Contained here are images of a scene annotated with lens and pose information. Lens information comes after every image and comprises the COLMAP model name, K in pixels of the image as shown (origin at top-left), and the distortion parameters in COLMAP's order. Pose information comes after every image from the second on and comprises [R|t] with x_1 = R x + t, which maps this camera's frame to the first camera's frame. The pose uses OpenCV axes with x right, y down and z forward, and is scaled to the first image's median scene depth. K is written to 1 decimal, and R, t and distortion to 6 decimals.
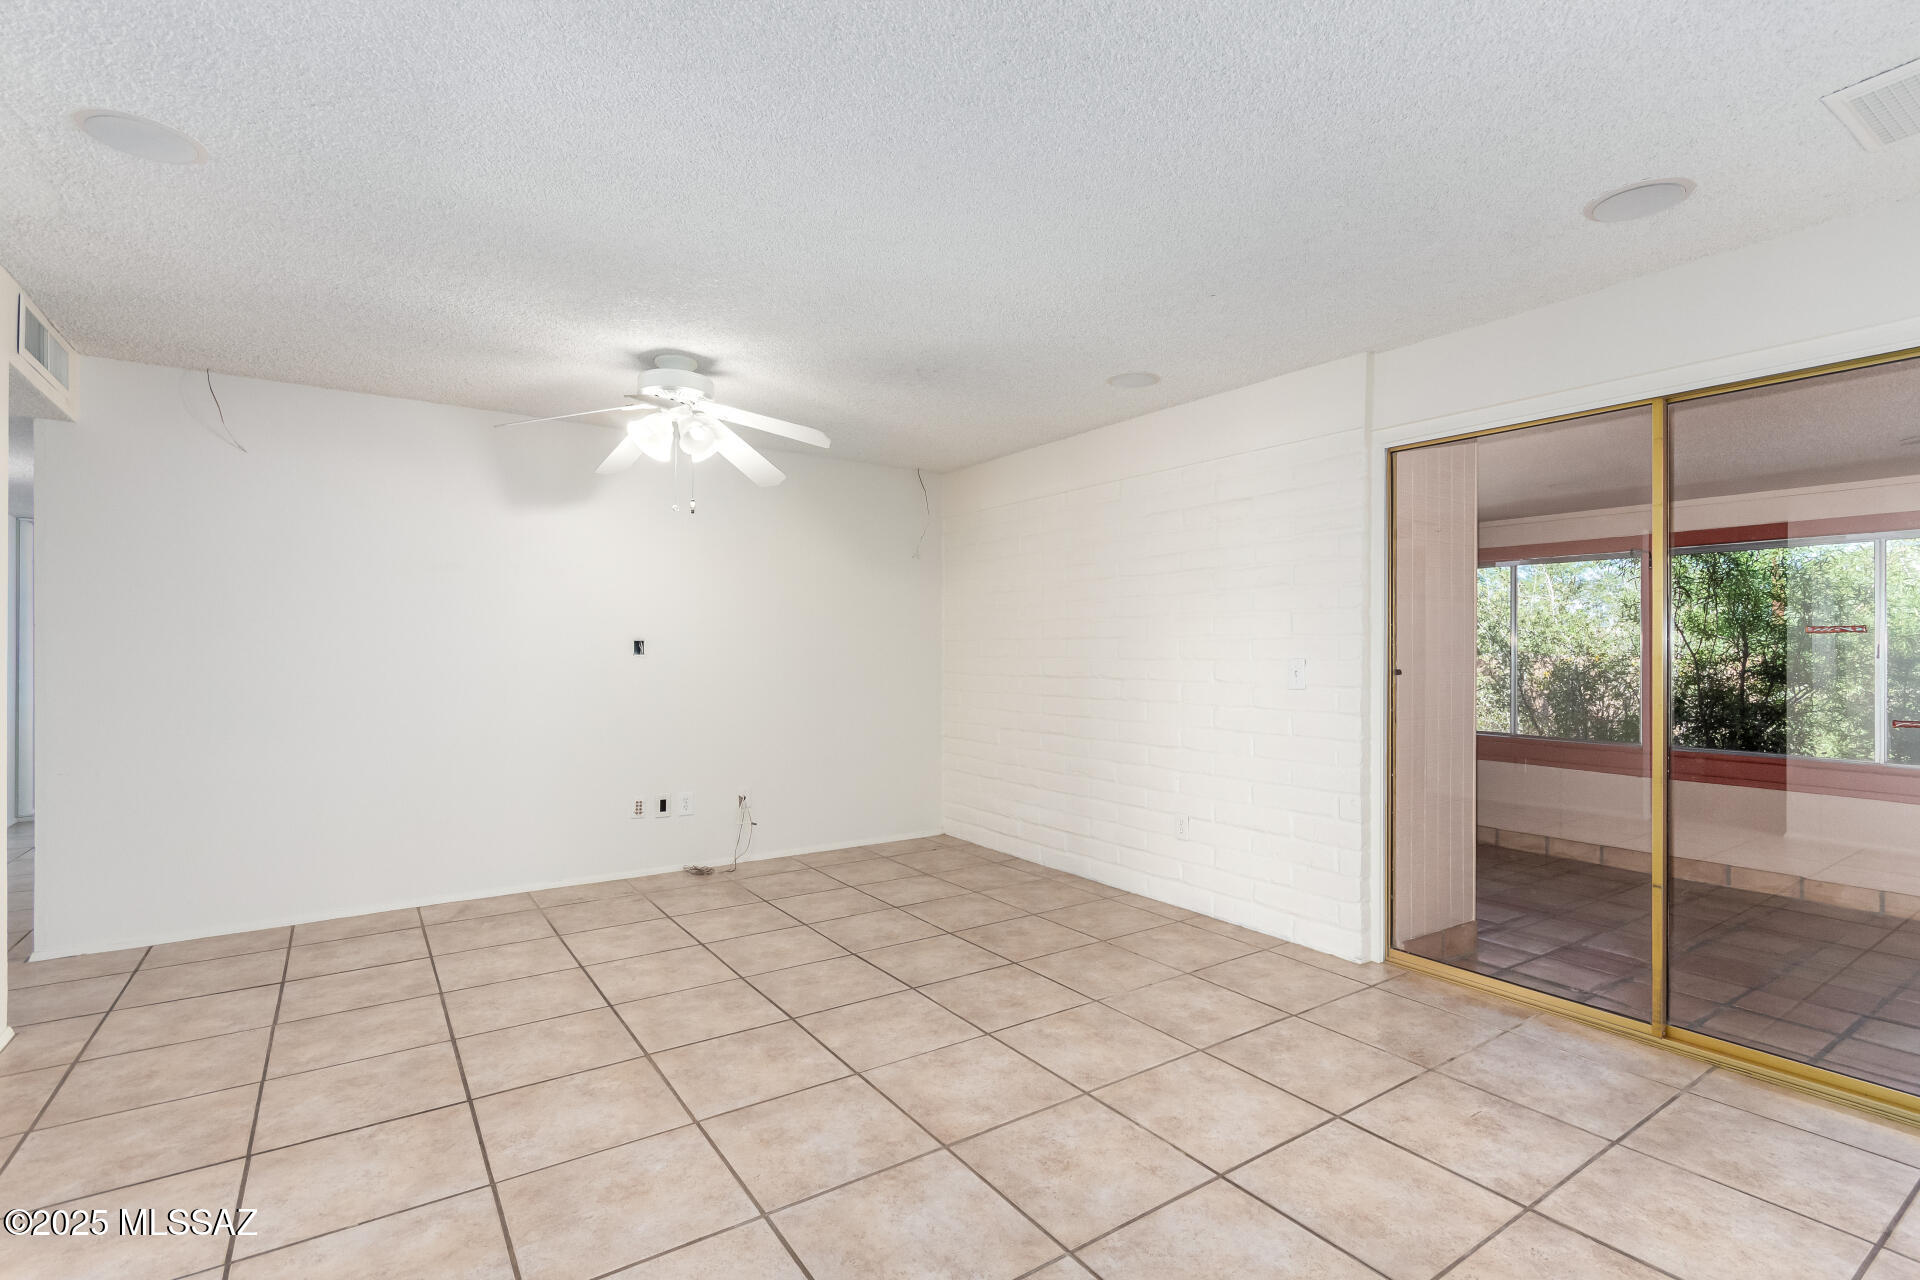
lens RADIAL K [[892.4, 0, 974.1], [0, 892.4, 645.4], [0, 0, 1]] dist [0.005977, 0.001324]
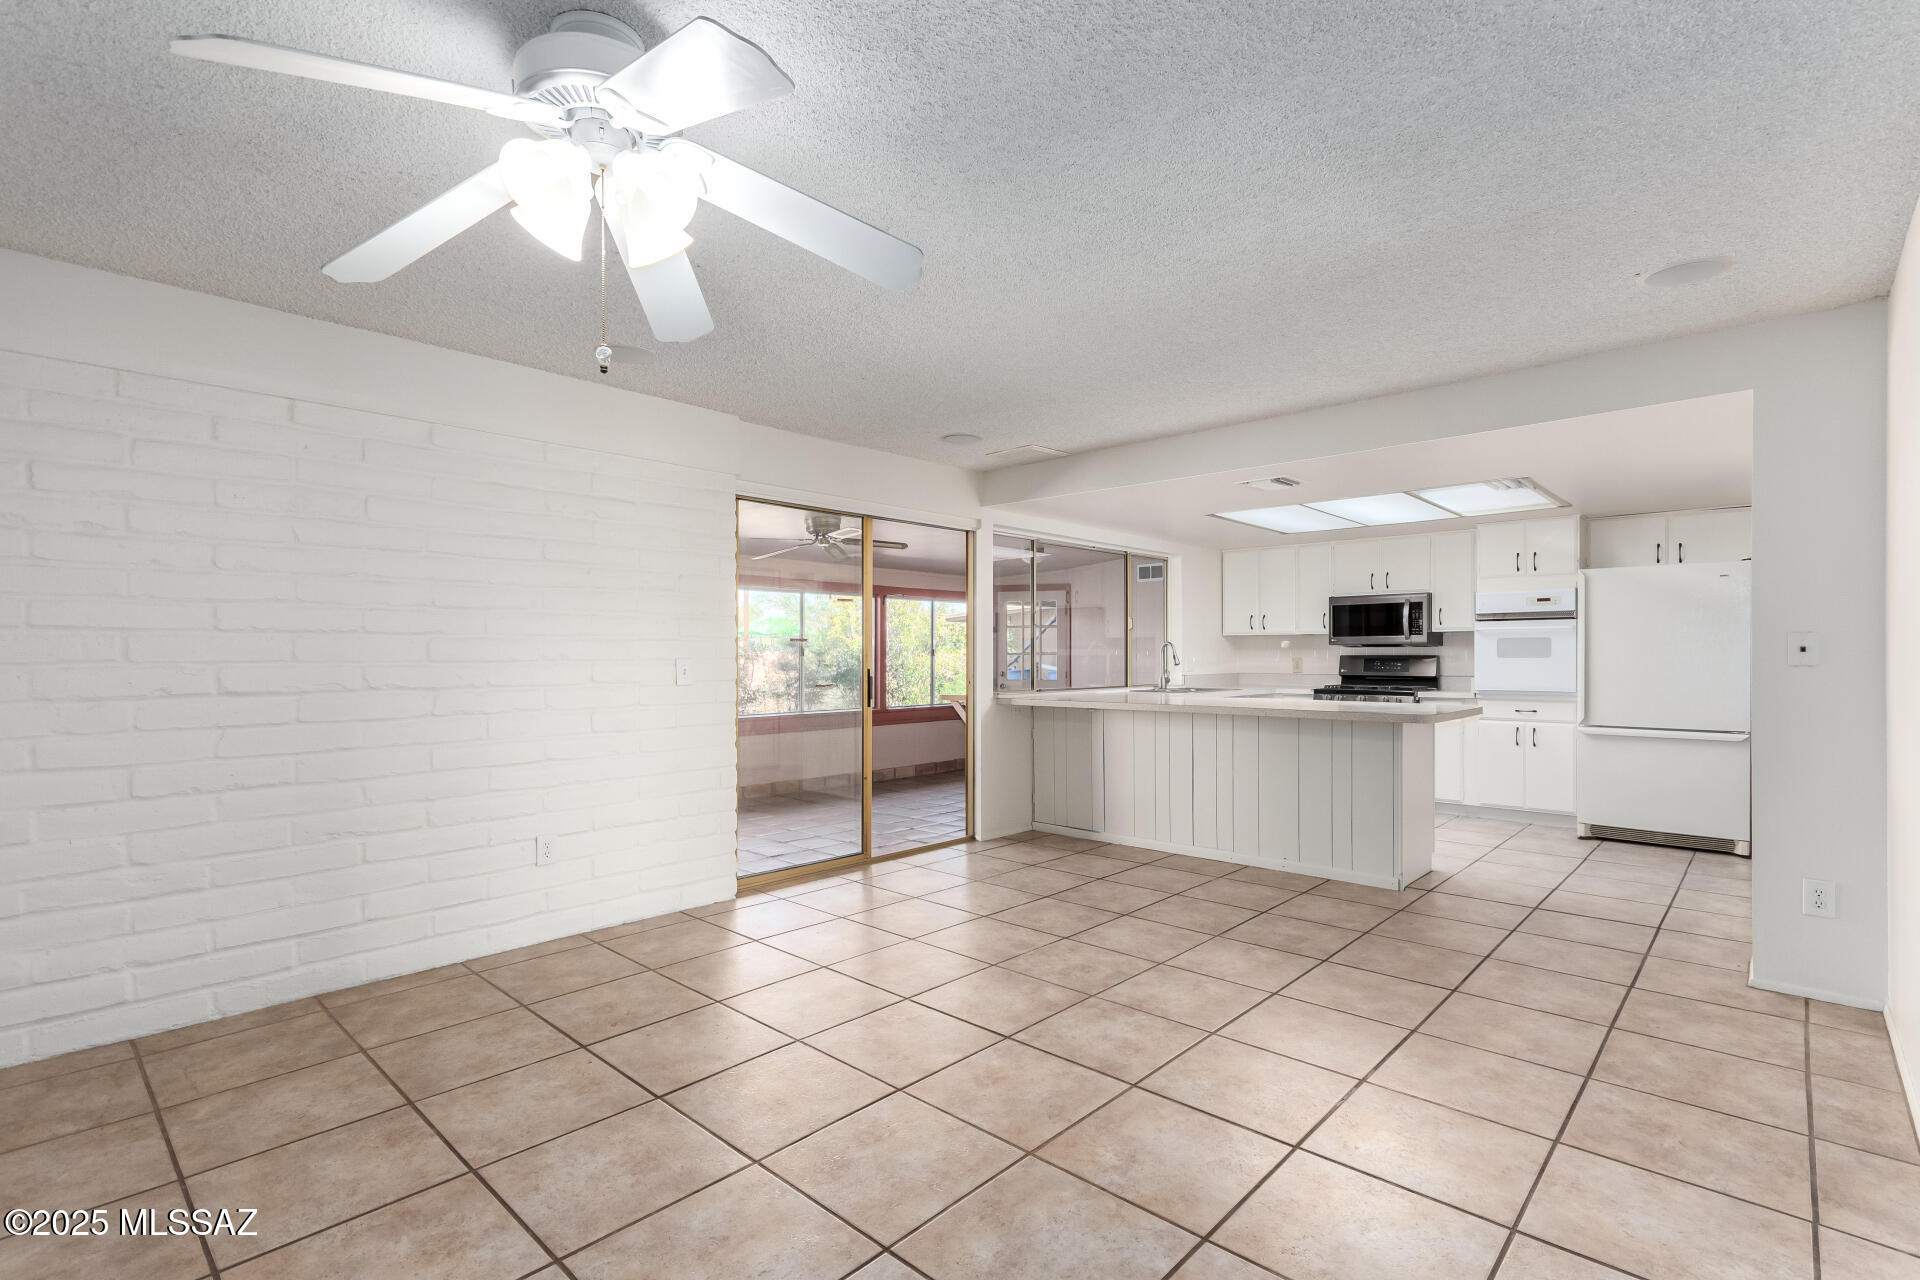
lens RADIAL K [[892.4, 0, 974.2], [0, 892.4, 663.1], [0, 0, 1]] dist [0.005977, 0.001324]
pose [[-0.215720, -0.012094, 0.976380, -1.039062], [-0.006647, 0.999918, 0.010917, 0.007471], [-0.976433, -0.004135, -0.215783, 1.120809]]
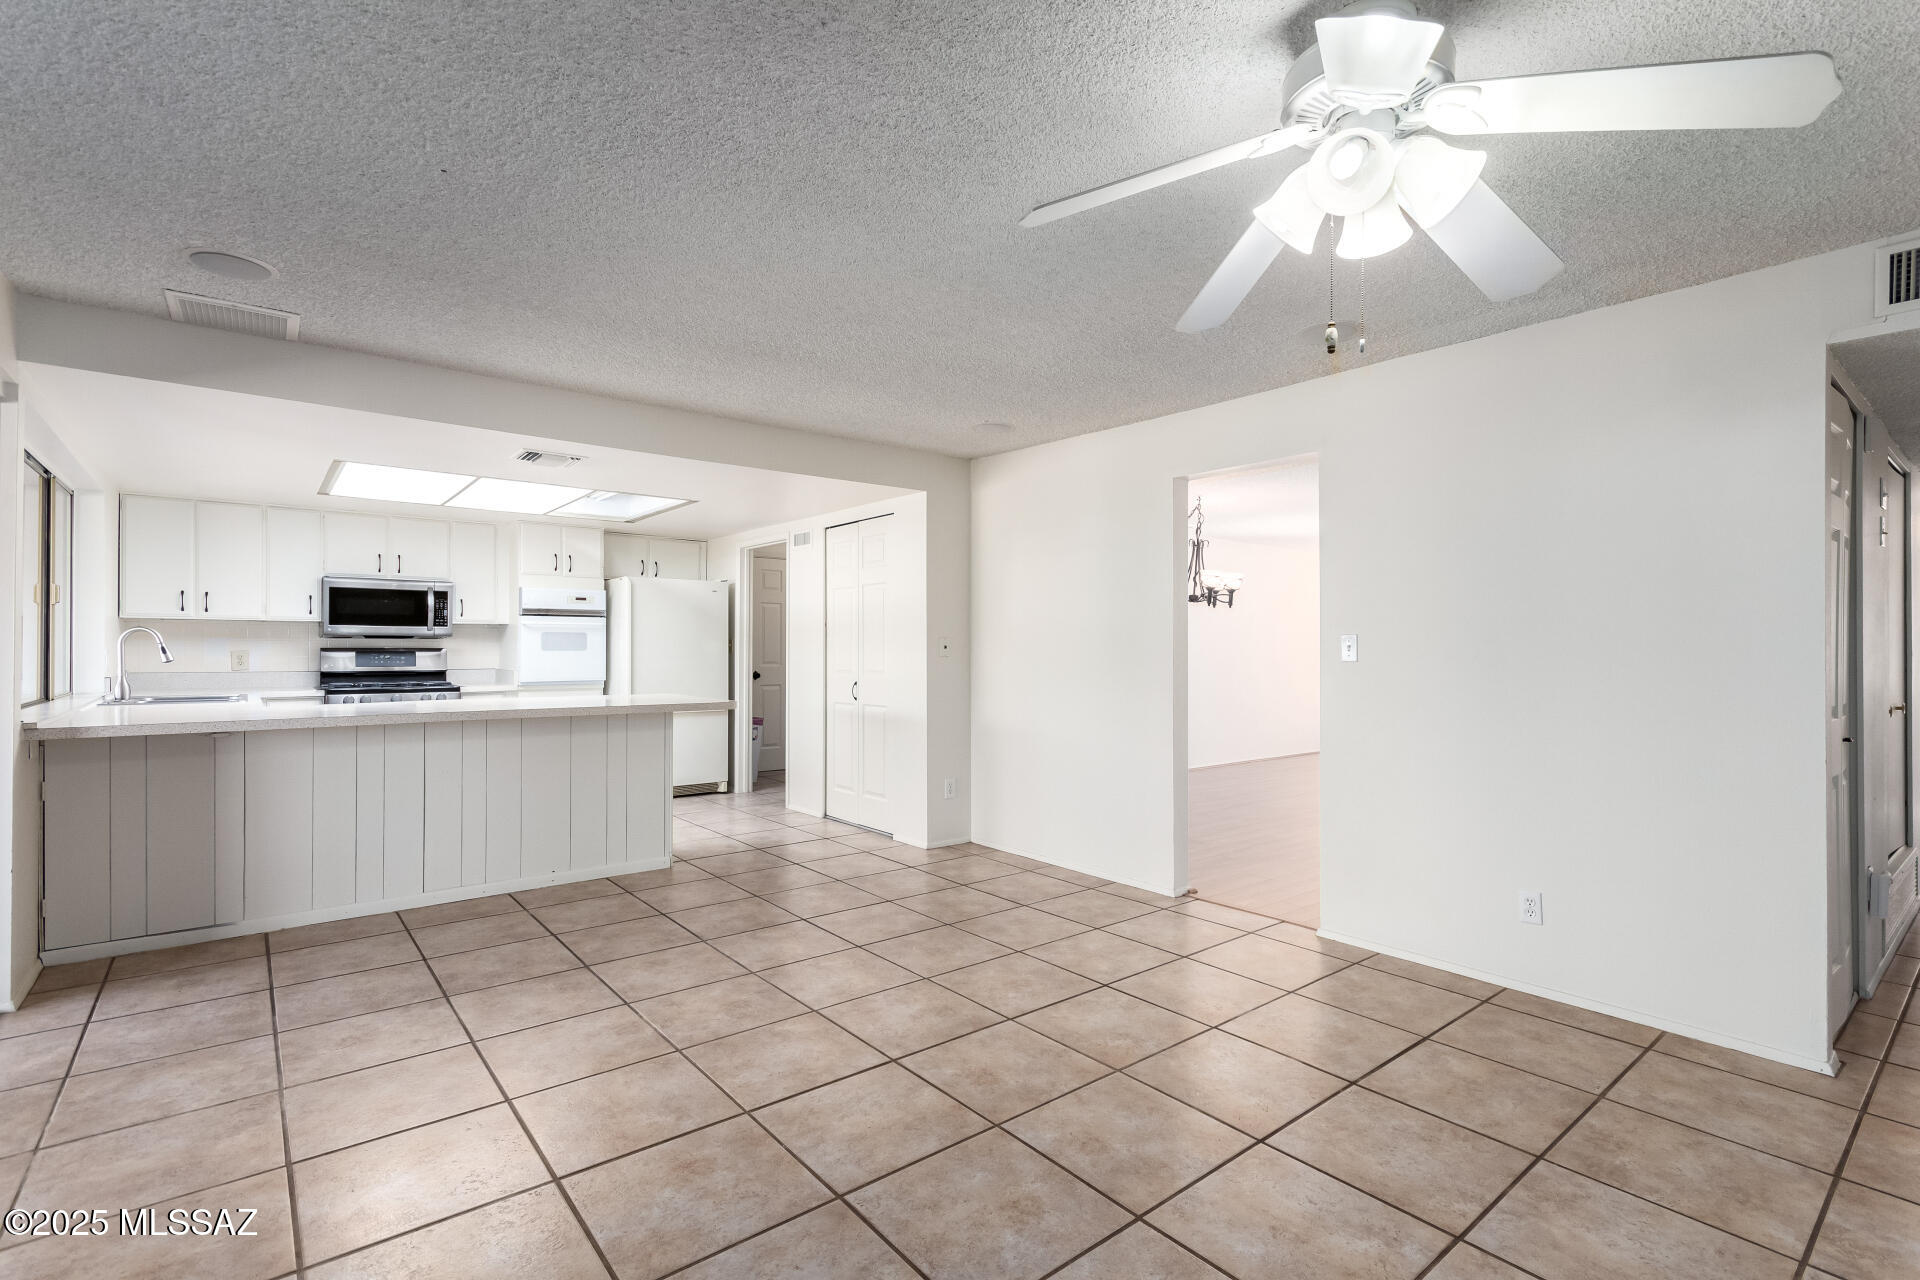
lens RADIAL K [[892.4, 0, 973.1], [0, 892.4, 646.9], [0, 0, 1]] dist [0.005977, 0.001324]
pose [[-0.996626, -0.008346, -0.081646, -0.117182], [-0.007637, 0.999930, -0.008993, 0.011484], [0.081716, -0.008339, -0.996621, 1.783271]]
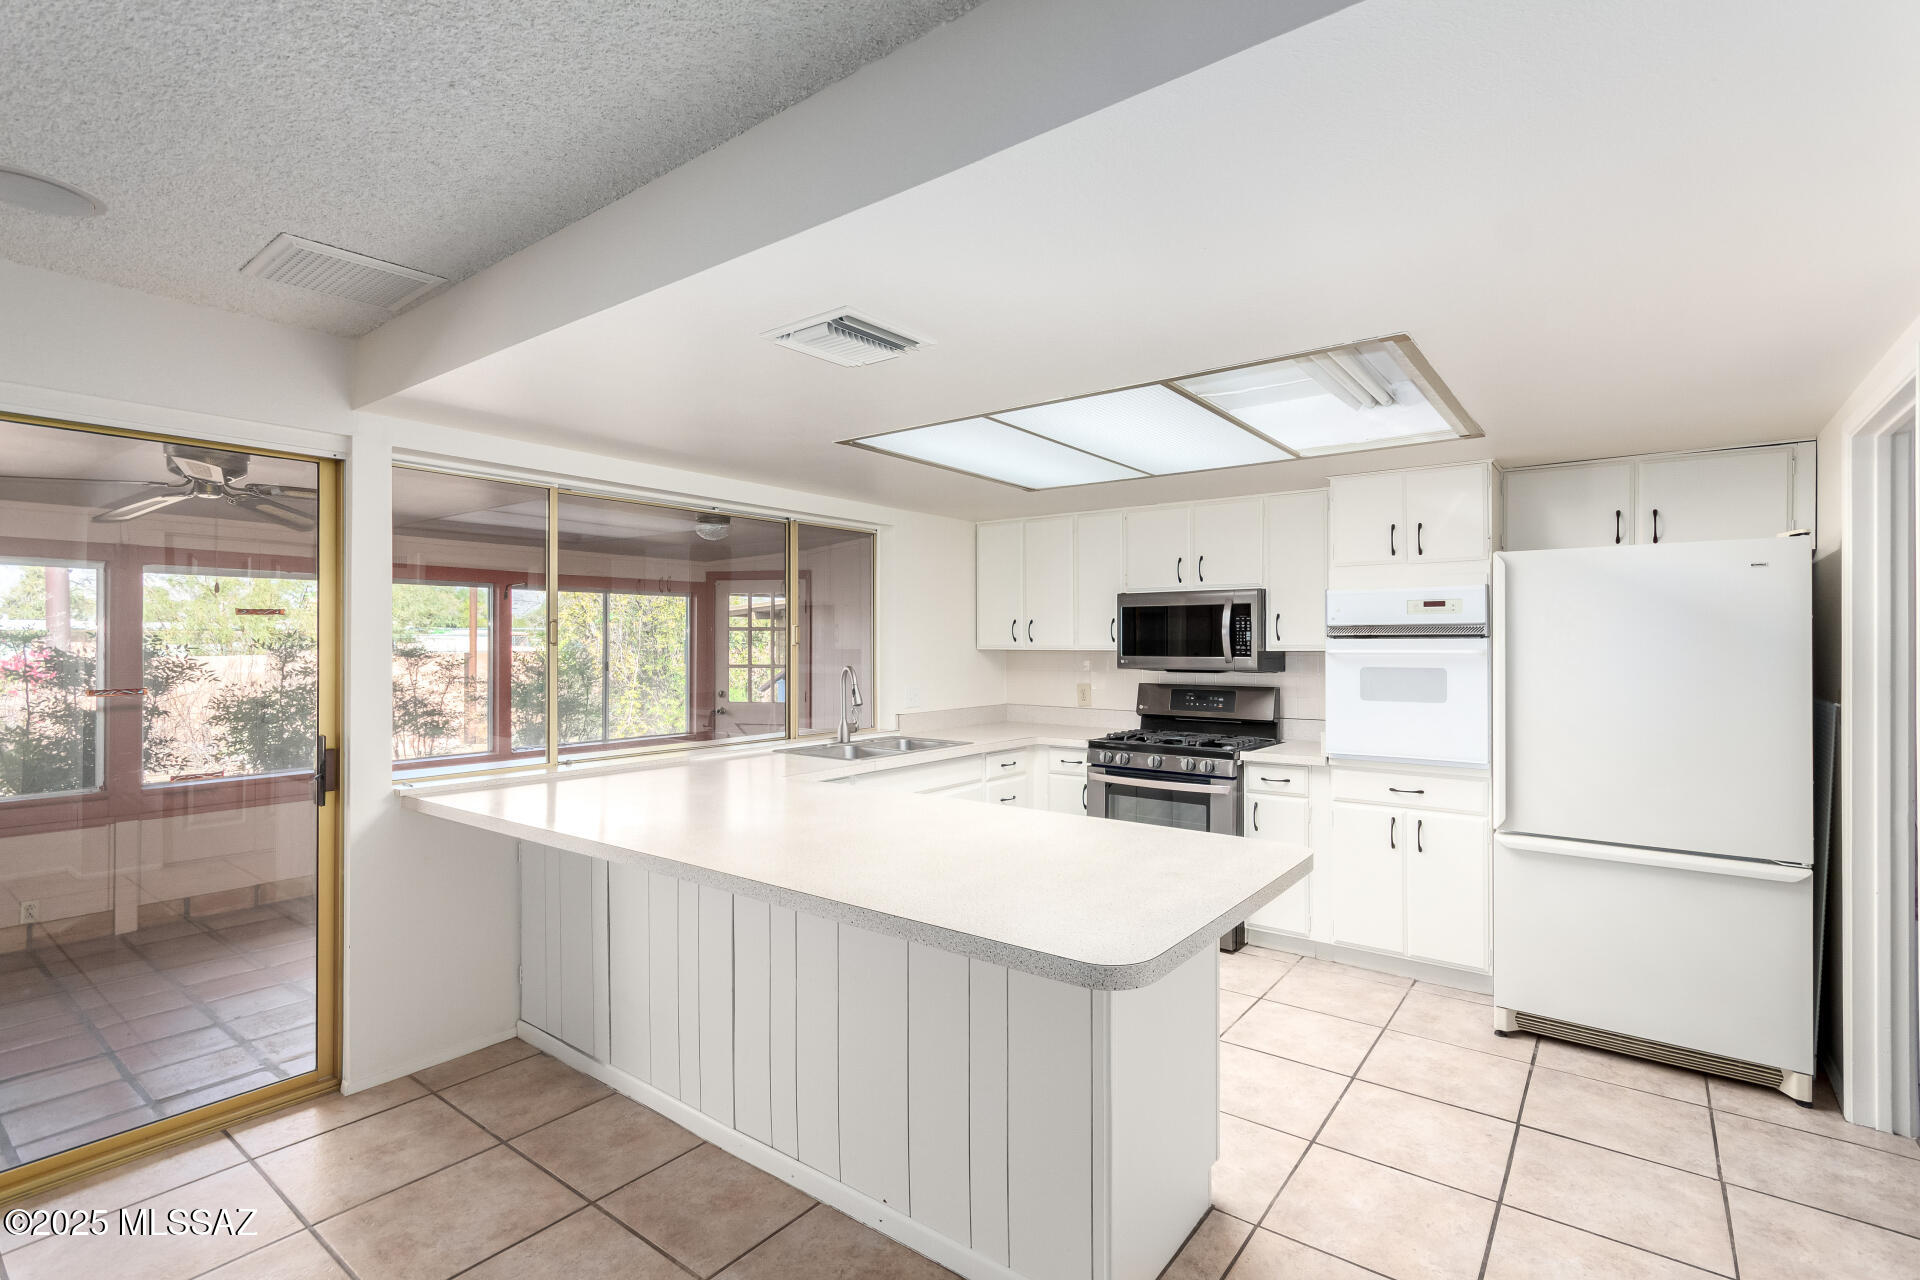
lens RADIAL K [[892.4, 0, 981.8], [0, 892.4, 644.3], [0, 0, 1]] dist [0.005977, 0.001324]
pose [[-0.315369, -0.005155, 0.948955, -0.245687], [-0.008024, 0.999964, 0.002766, -0.069718], [-0.948935, -0.006743, -0.315399, 0.341328]]
